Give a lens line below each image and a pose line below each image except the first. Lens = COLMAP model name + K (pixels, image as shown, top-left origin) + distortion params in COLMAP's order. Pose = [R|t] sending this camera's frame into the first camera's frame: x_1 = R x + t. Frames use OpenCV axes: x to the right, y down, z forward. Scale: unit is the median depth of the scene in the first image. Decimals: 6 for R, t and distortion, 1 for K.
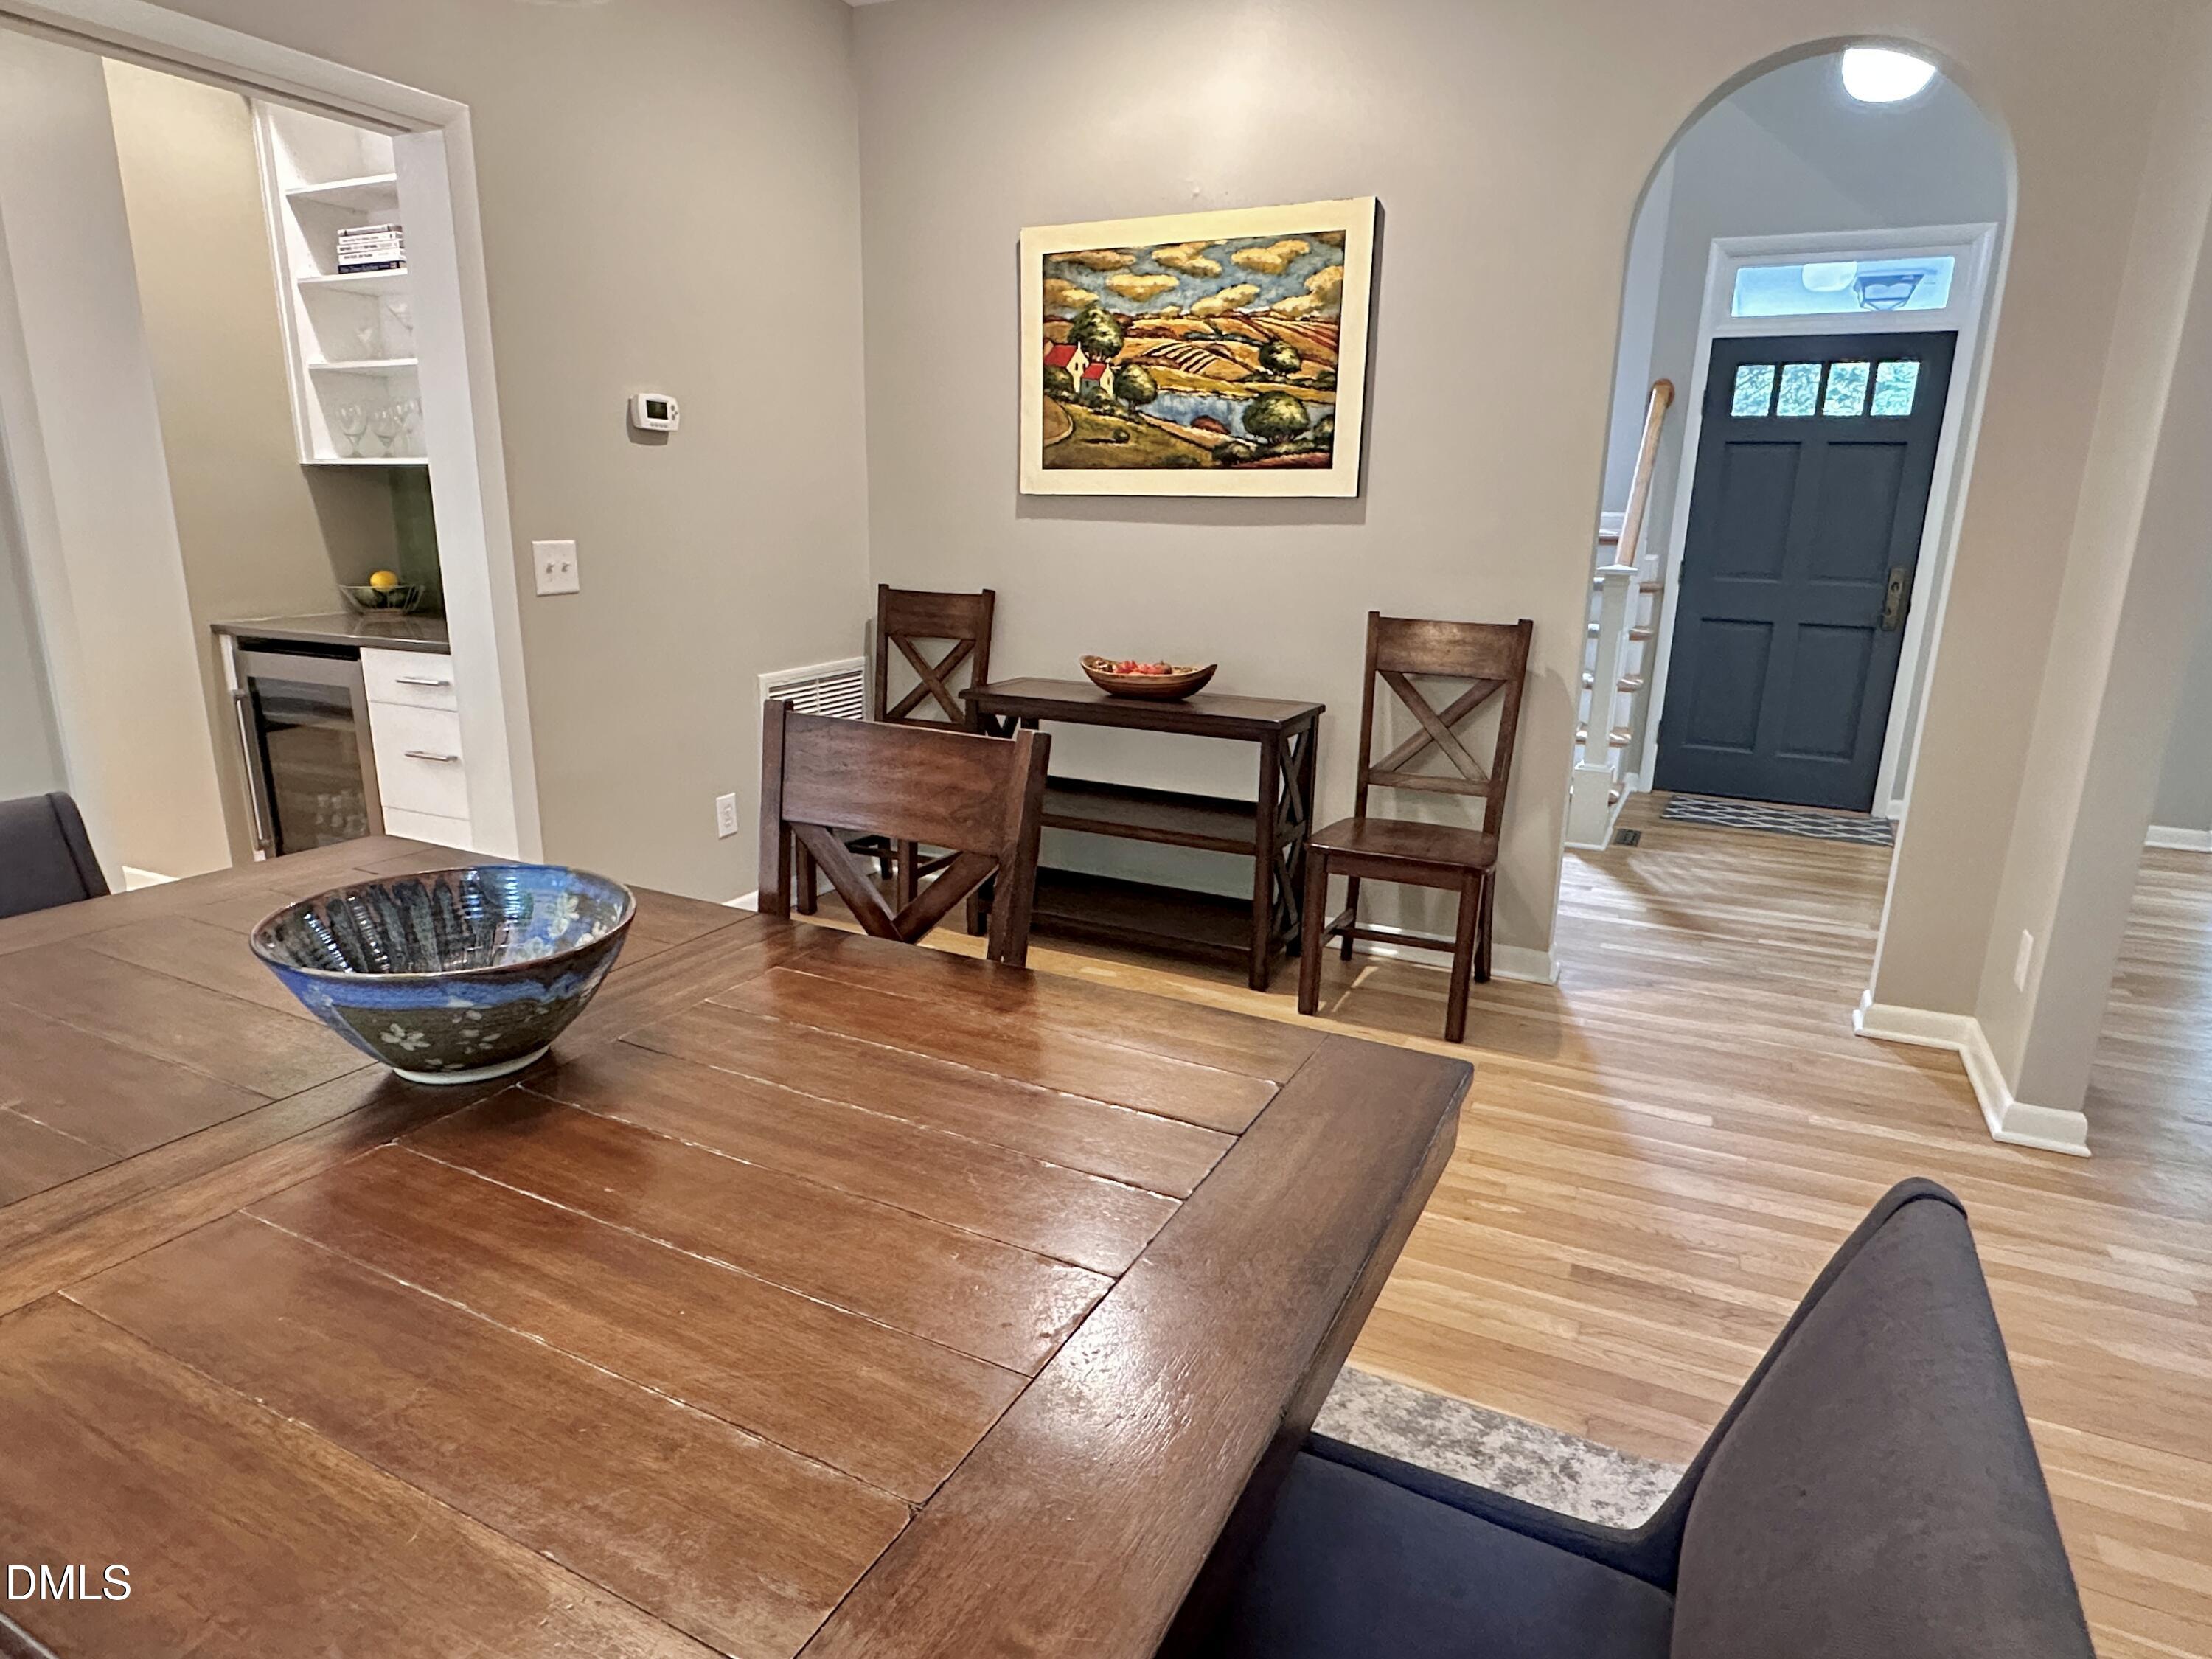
lens RADIAL K [[1270.0, 0, 1106.0], [0, 1270.0, 849.6], [0, 0, 1]] dist [-0.003241, -0.000322]
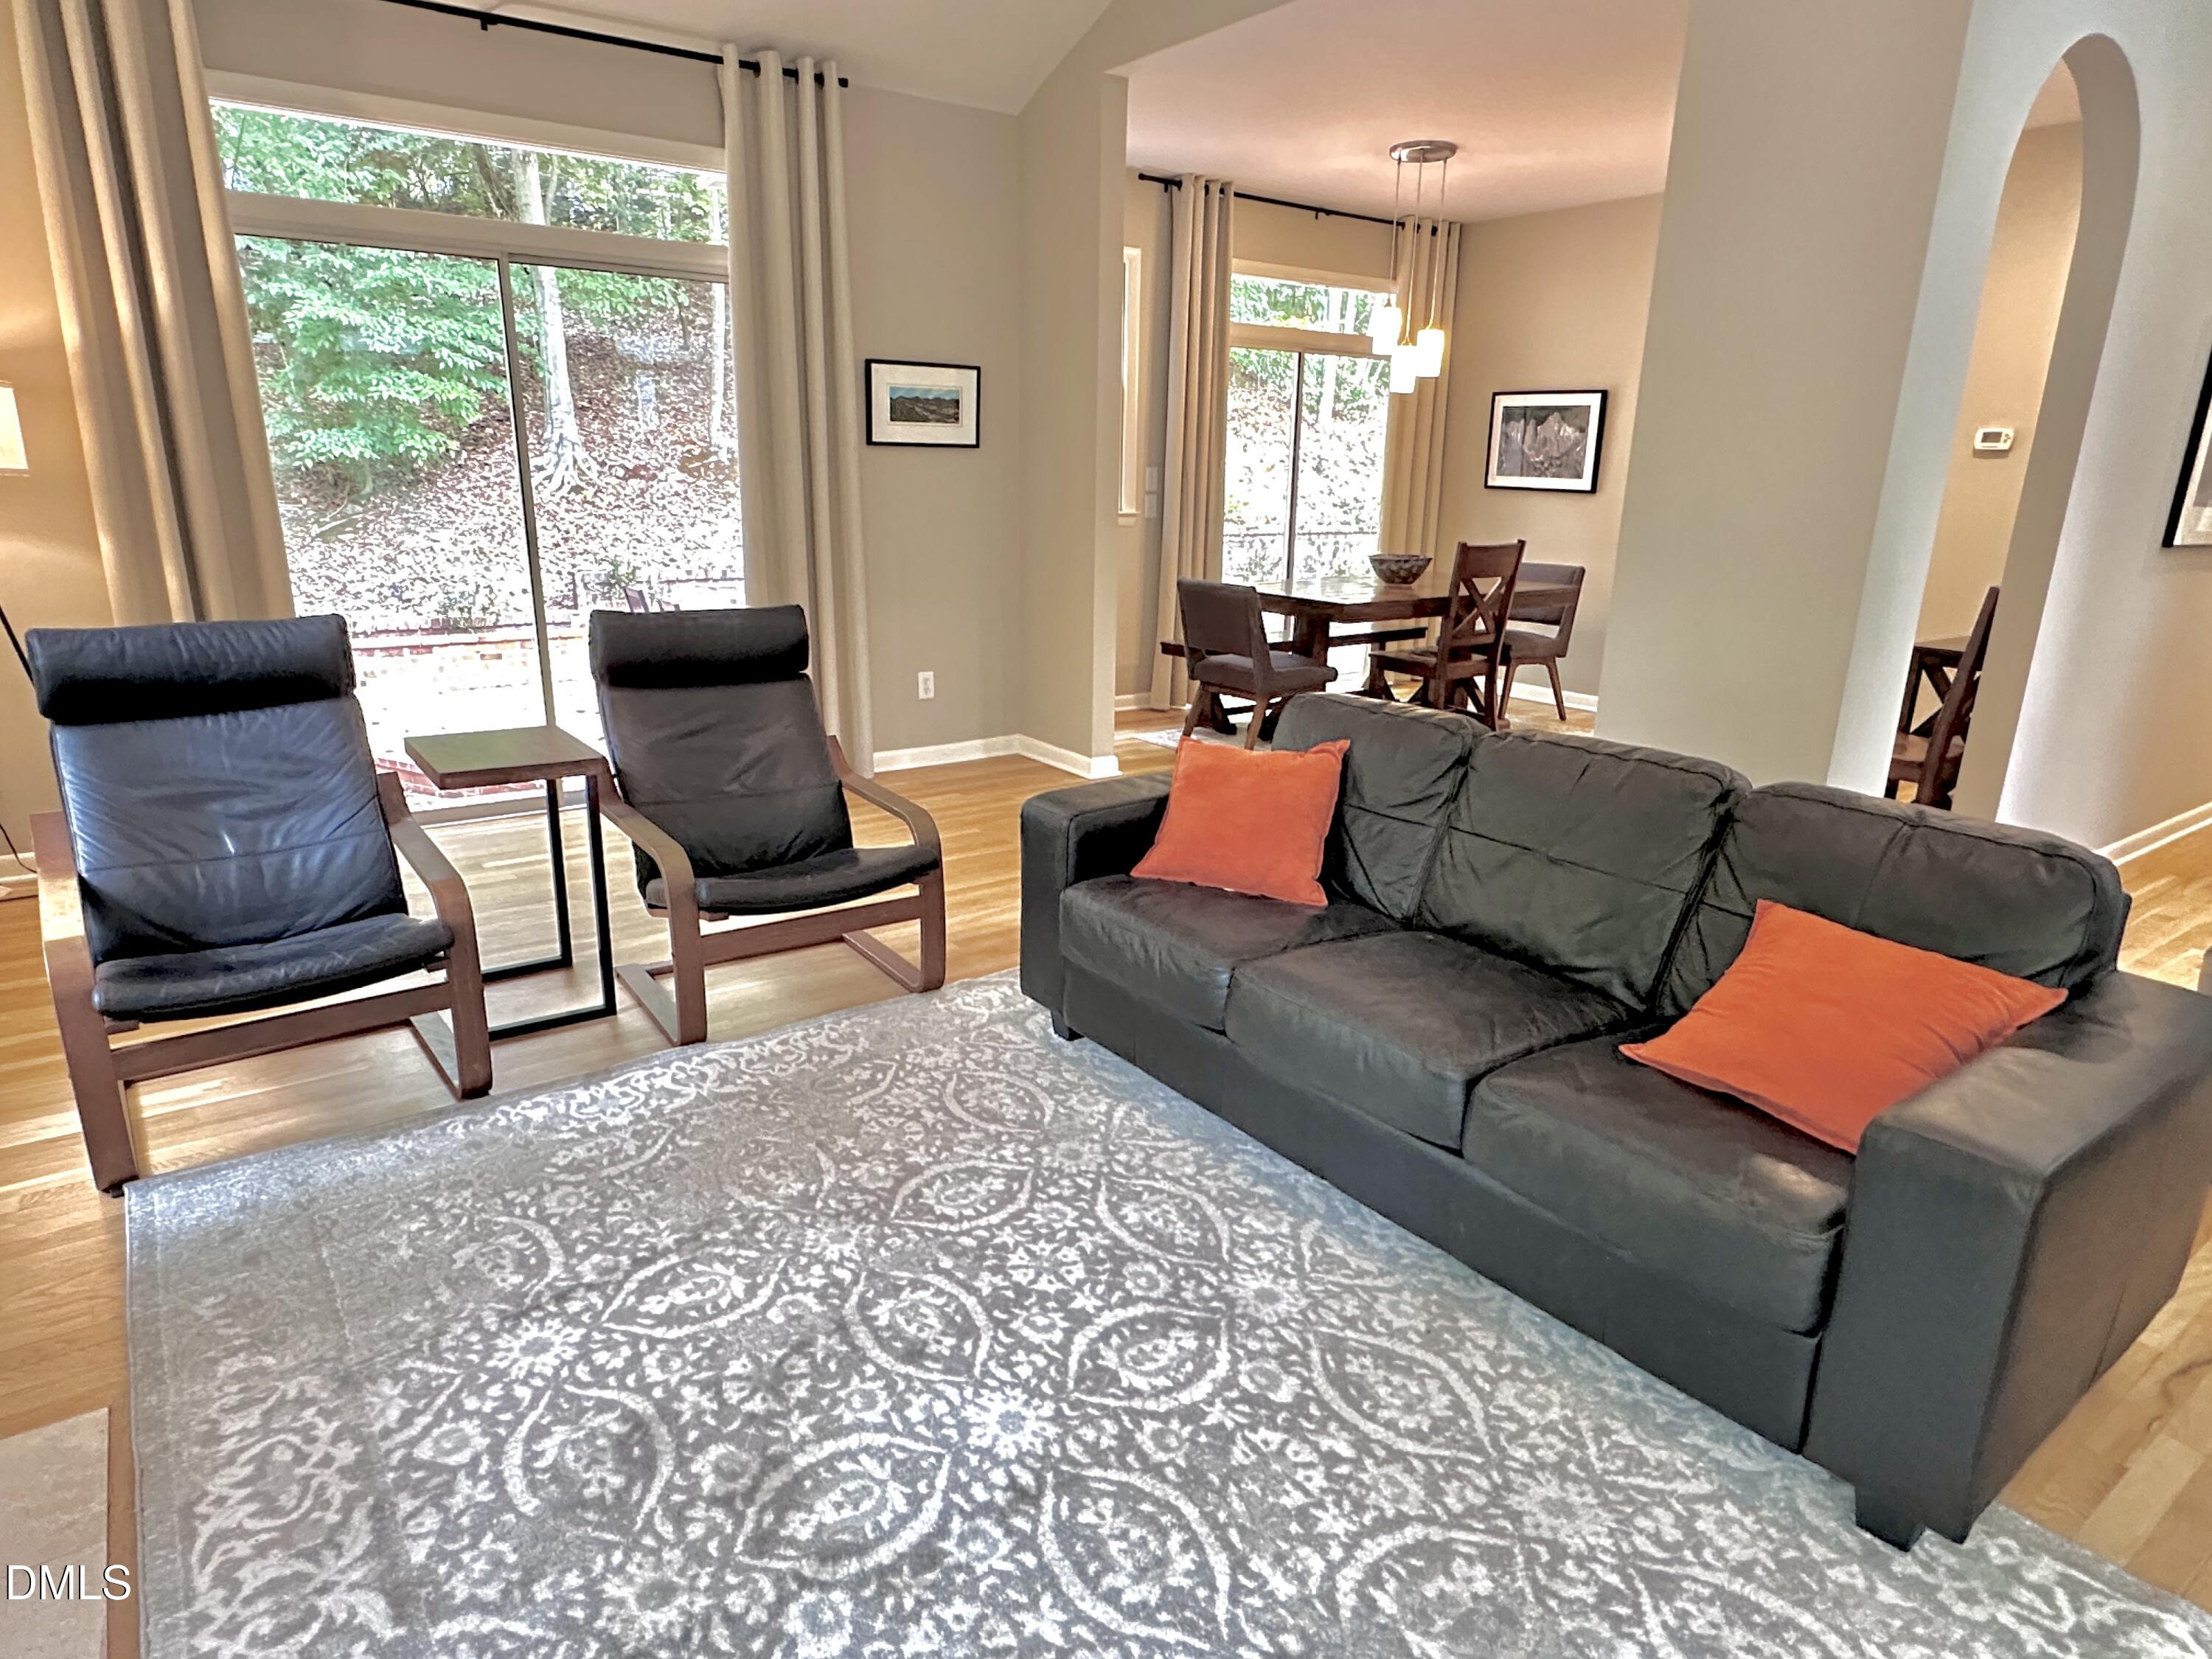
lens RADIAL K [[1295.3, 0, 1106.4], [0, 1295.3, 841.9], [0, 0, 1]] dist [-0.003709, 0.002342]
pose [[-0.466221, 0.219714, -0.856950, 1.595725], [-0.258997, 0.892328, 0.369691, -0.181713], [0.845907, 0.394305, -0.359117, 0.760608]]
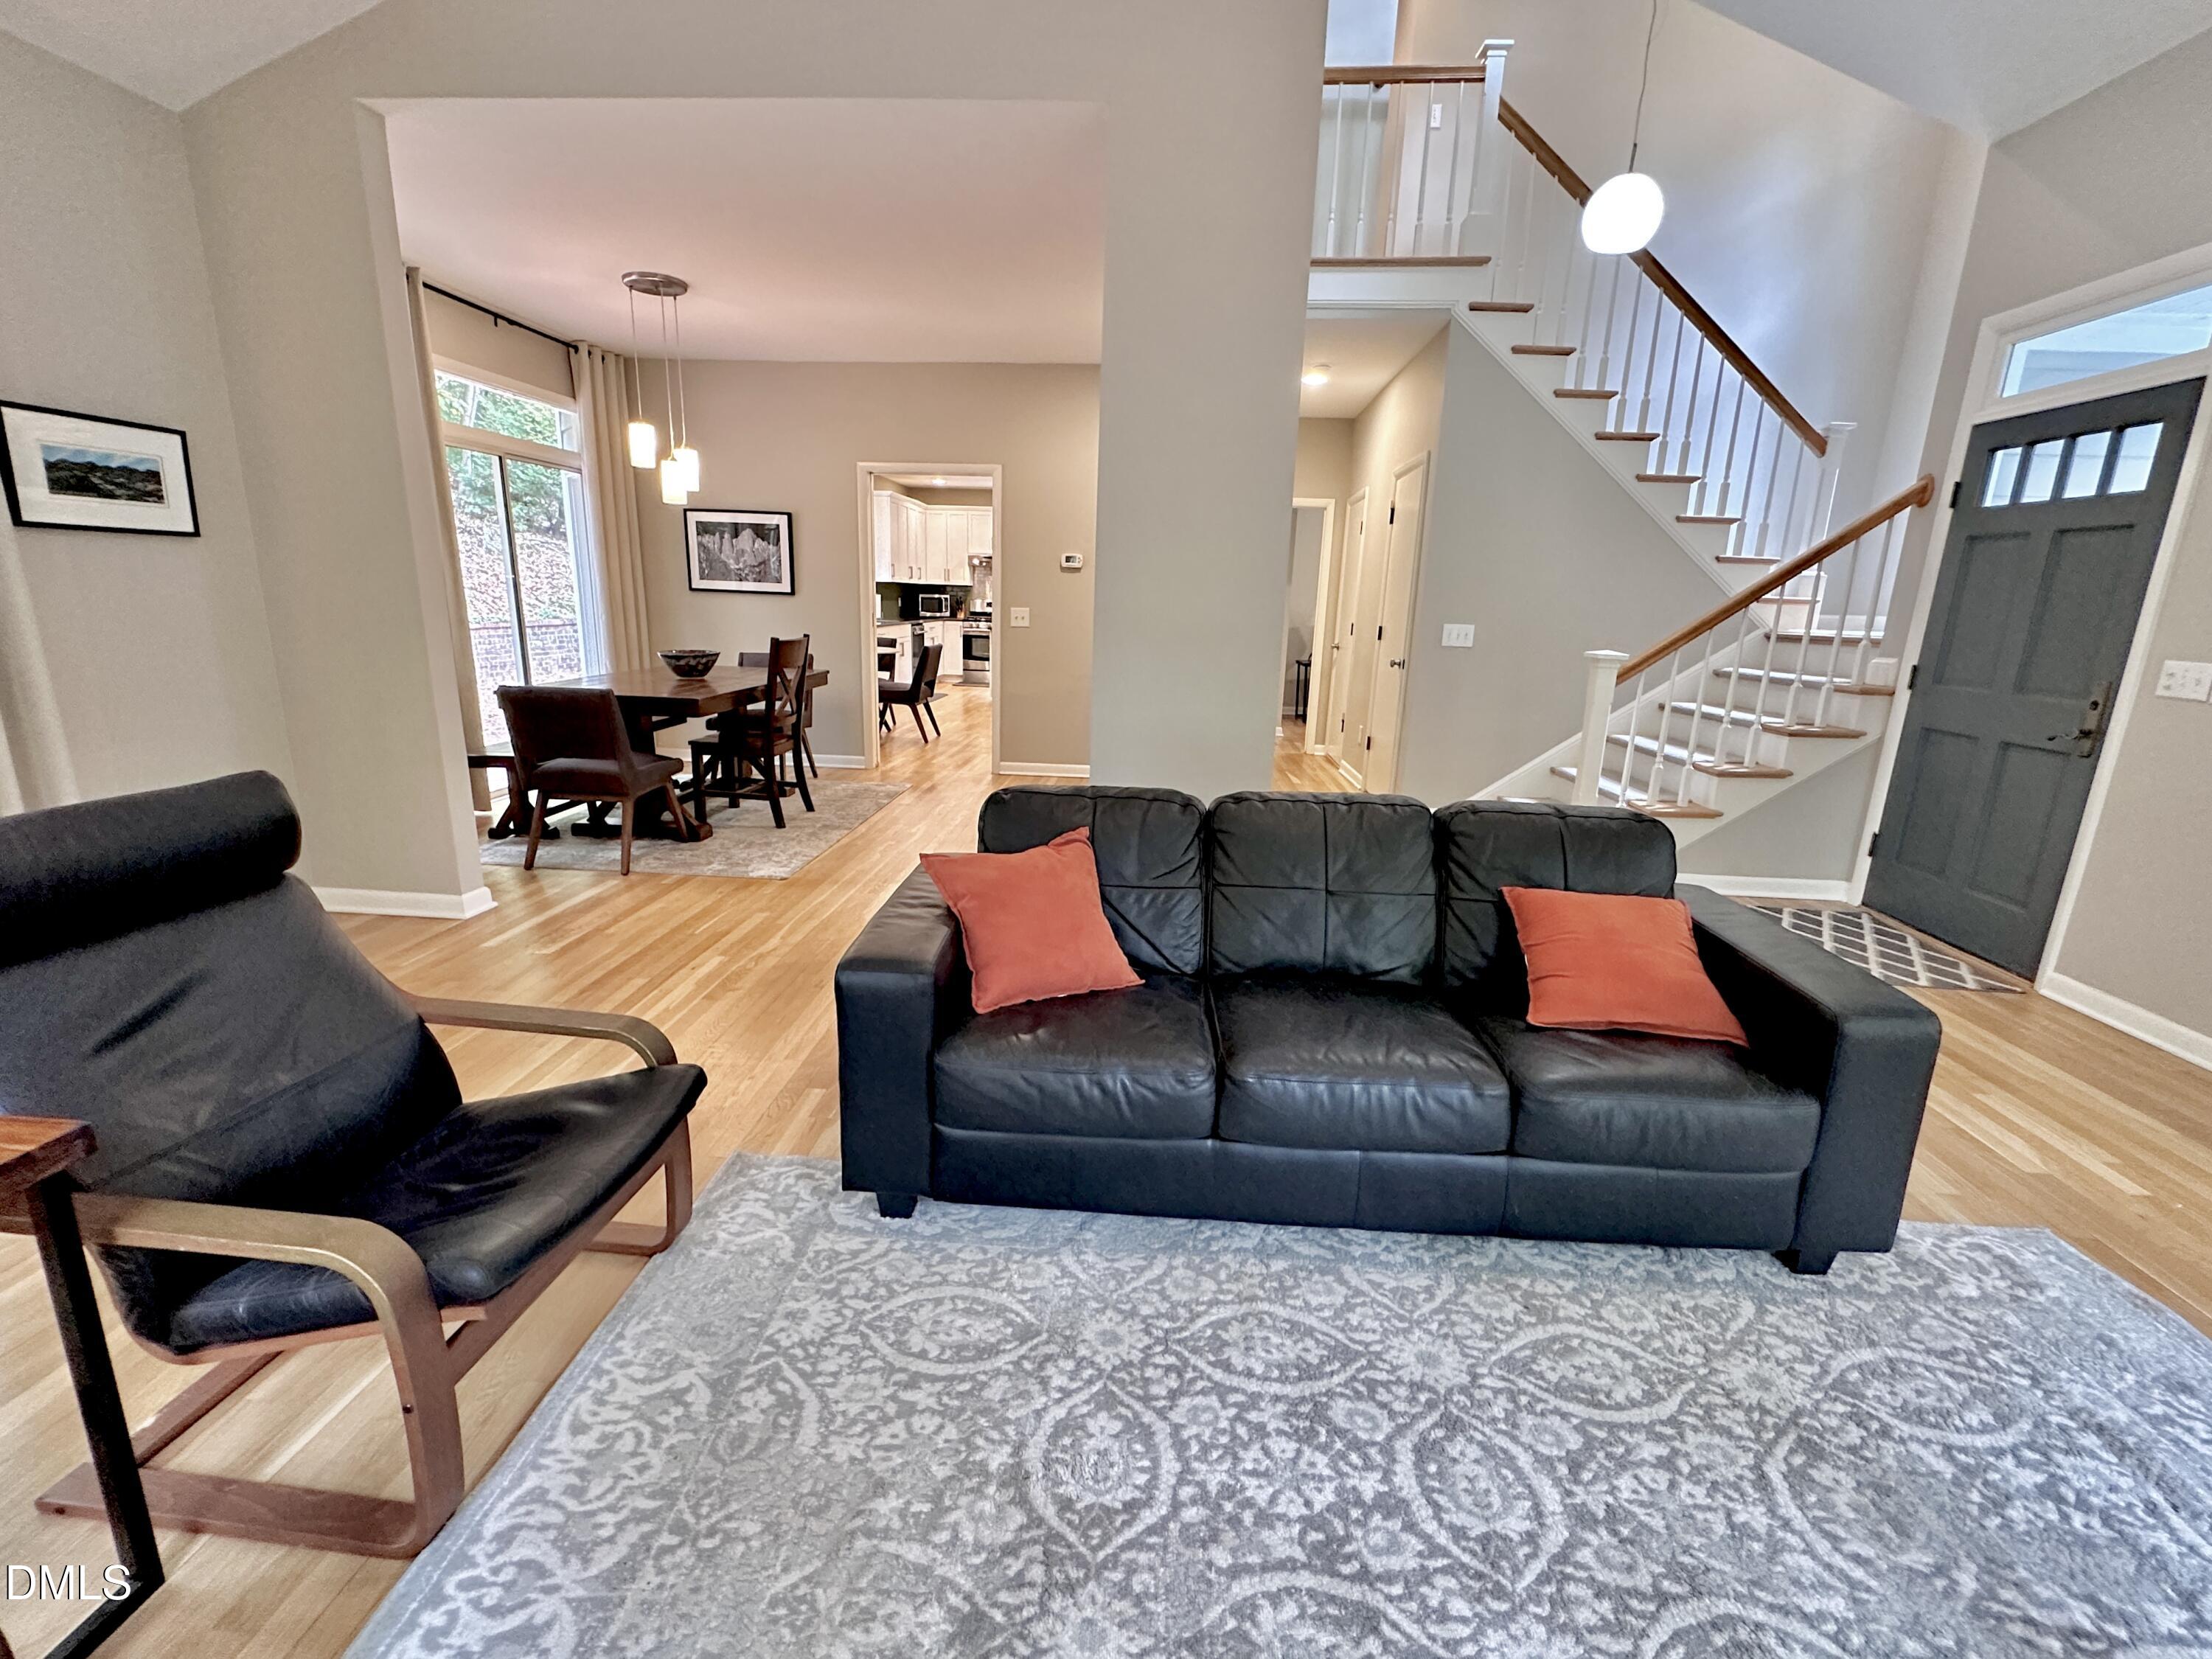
lens RADIAL K [[958.7, 0, 1106.0], [0, 958.7, 829.5], [0, 0, 1]] dist [-0.002046, -0.000023]
pose [[0.378539, 0.211379, -0.901125, 1.407655], [-0.264242, 0.957736, 0.113658, -0.055792], [0.887065, 0.195091, 0.418396, 0.322918]]
